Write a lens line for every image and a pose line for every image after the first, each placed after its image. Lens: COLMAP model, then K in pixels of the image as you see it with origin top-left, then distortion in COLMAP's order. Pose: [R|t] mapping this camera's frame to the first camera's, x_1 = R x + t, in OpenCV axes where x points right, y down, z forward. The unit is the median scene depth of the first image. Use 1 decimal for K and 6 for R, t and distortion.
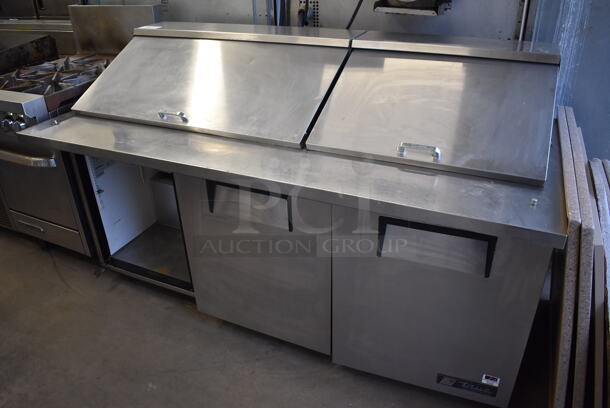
lens RADIAL K [[468.0, 0, 305.0], [0, 468.0, 204.0], [0, 0, 1]] dist [-0.080291, 0.001338]
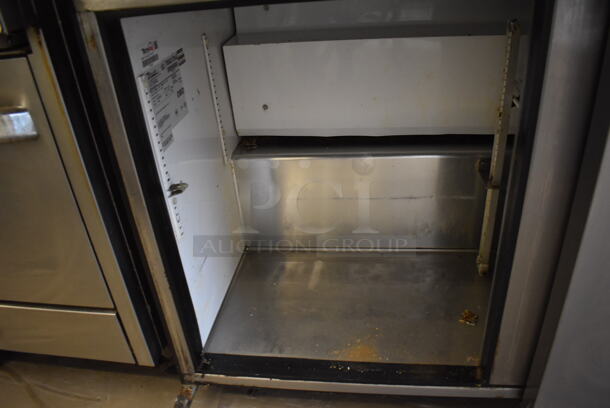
lens RADIAL K [[468.0, 0, 305.0], [0, 468.0, 204.0], [0, 0, 1]] dist [-0.080291, 0.001338]
pose [[0.953445, -0.189568, 0.234535, -0.436094], [0.190237, 0.981535, 0.019988, -0.003322], [-0.233993, 0.025560, 0.971902, 0.624123]]
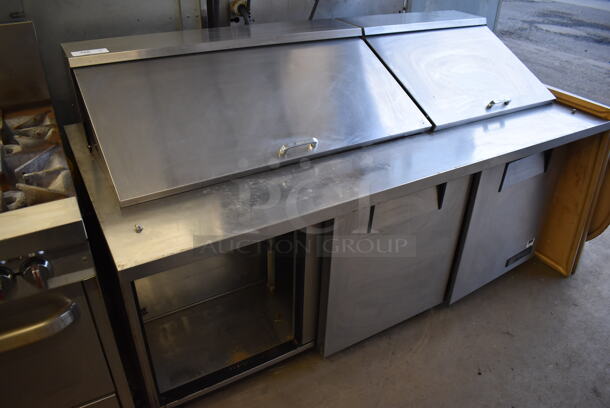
lens RADIAL K [[468.0, 0, 305.0], [0, 468.0, 204.0], [0, 0, 1]] dist [-0.080291, 0.001338]
pose [[0.565474, -0.393633, 0.724771, -0.725667], [0.369504, 0.906545, 0.204066, -0.212206], [-0.737364, 0.152412, 0.658076, 0.376321]]
